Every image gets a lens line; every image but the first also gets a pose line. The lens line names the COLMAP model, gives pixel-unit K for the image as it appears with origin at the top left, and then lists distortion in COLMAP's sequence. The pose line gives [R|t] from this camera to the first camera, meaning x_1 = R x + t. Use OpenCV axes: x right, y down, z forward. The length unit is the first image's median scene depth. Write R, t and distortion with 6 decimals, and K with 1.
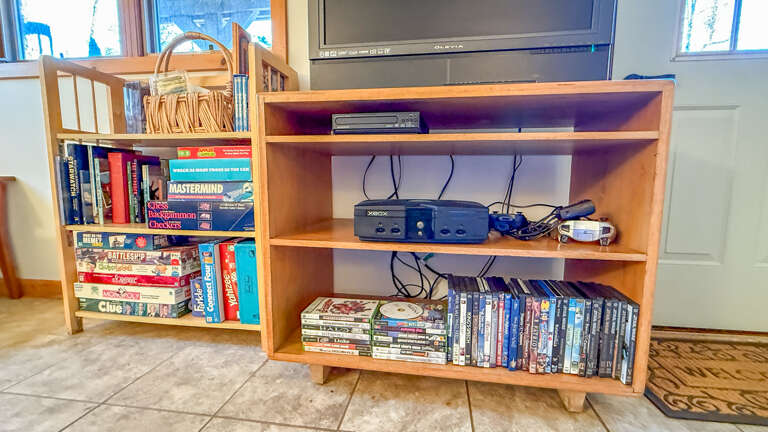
lens RADIAL K [[335.3, 0, 385.9], [0, 335.3, 229.4], [0, 0, 1]] dist [-0.000726, -0.000201]
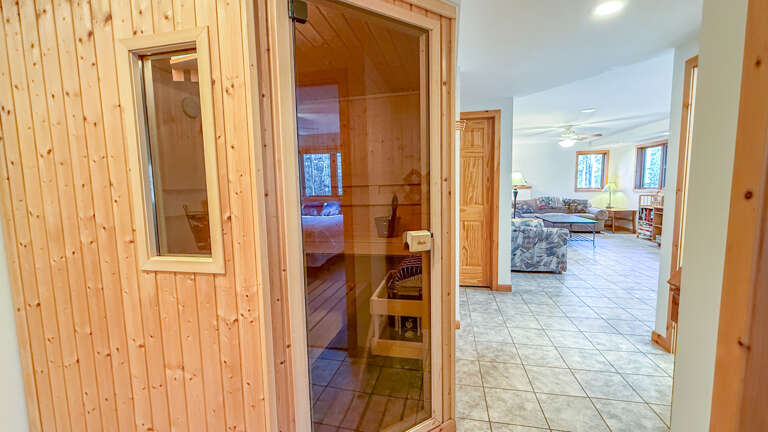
lens RADIAL K [[305.7, 0, 384.0], [0, 305.7, 216.0], [0, 0, 1]] dist [-0.001074, -0.000125]
pose [[-0.054300, 0.089028, -0.994548, 5.087857], [-0.093485, 0.991189, 0.093831, -0.187617], [0.994139, 0.098070, -0.045499, -3.559230]]
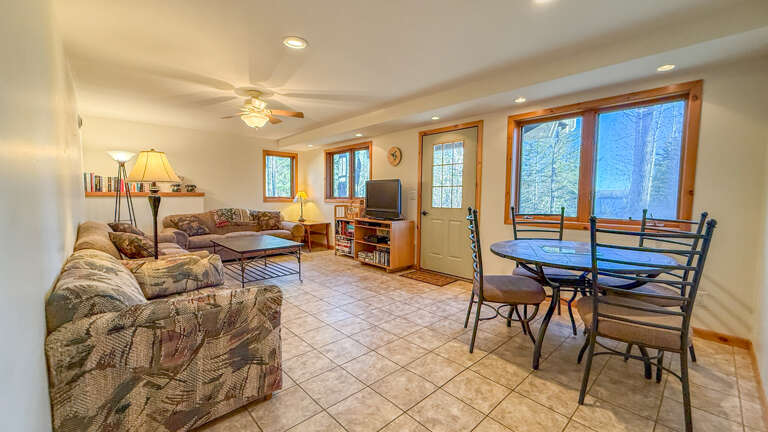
lens RADIAL K [[305.7, 0, 384.0], [0, 305.7, 216.0], [0, 0, 1]] dist [-0.001074, -0.000125]
pose [[0.783978, 0.035276, -0.619786, 2.749733], [-0.068645, 0.997188, -0.030074, -0.223160], [0.616982, 0.066123, 0.784195, -2.444895]]
